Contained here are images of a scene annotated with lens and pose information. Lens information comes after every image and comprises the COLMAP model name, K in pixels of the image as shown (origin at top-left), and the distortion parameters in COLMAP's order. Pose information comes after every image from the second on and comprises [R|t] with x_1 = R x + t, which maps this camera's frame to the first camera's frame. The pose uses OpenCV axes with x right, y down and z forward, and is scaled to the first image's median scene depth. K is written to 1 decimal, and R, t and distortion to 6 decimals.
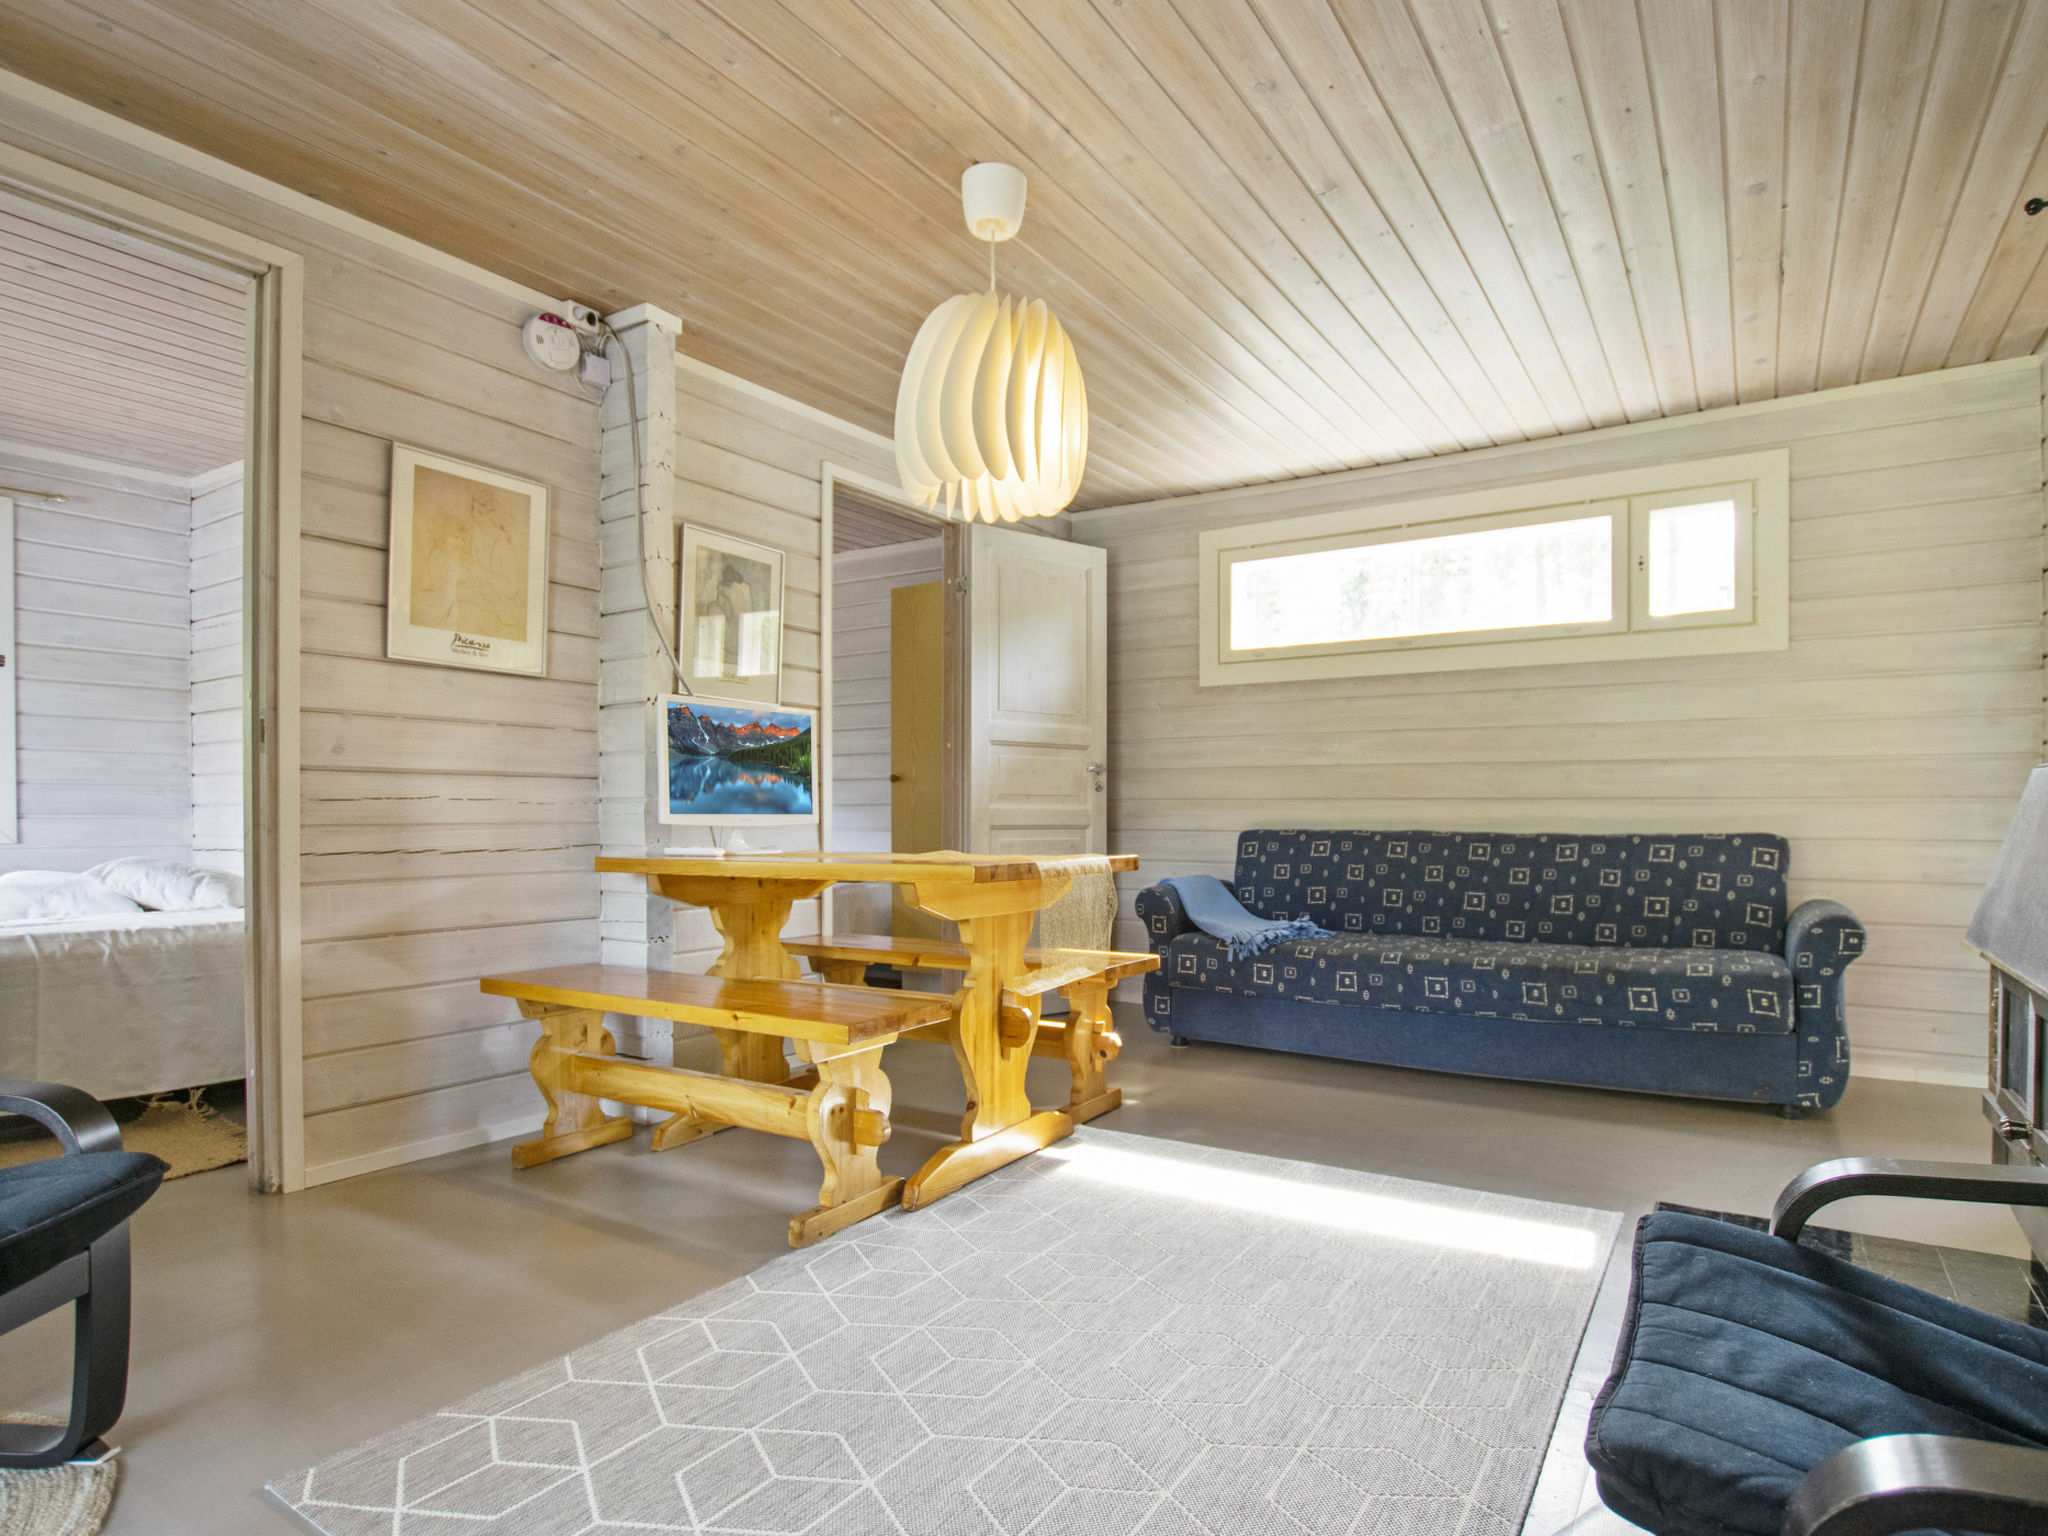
lens RADIAL K [[1110.9, 0, 1029.8], [0, 1110.9, 828.1], [0, 0, 1]] dist [-0.012126, -0.002782]
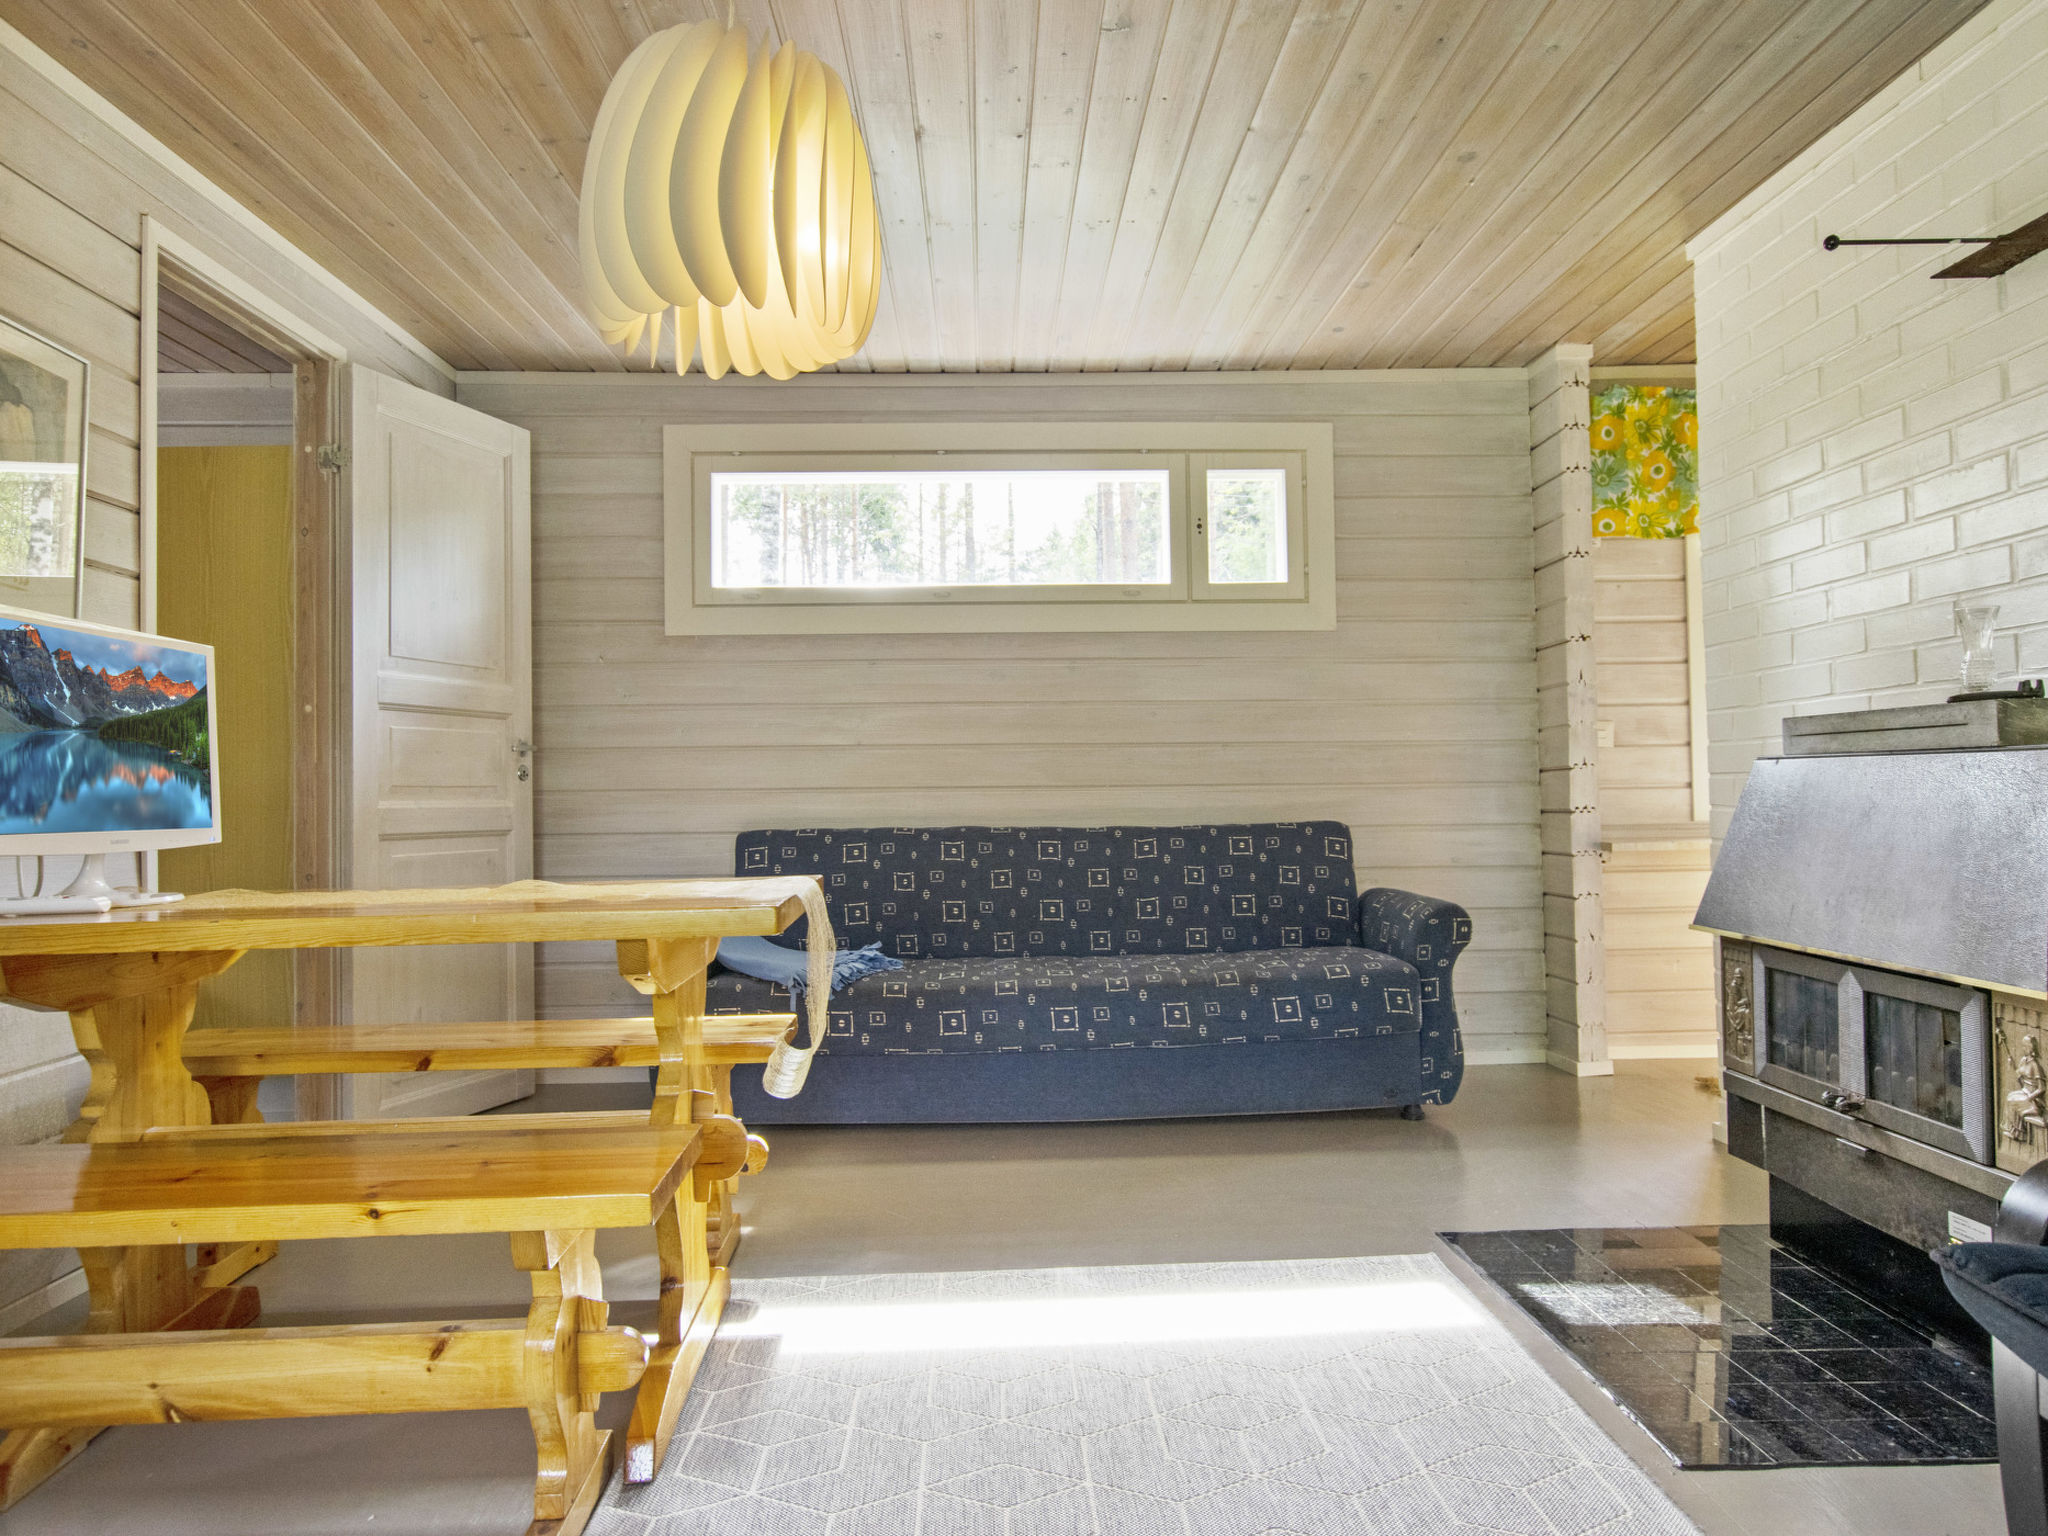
lens RADIAL K [[1408.1, 0, 1027.8], [0, 1408.1, 774.7], [0, 0, 1]] dist [-0.007639, 0.021522]
pose [[0.820725, -0.005434, 0.571298, -0.240057], [0.021619, 0.999534, -0.021551, -0.014750], [-0.570915, 0.030038, 0.820460, 0.147497]]
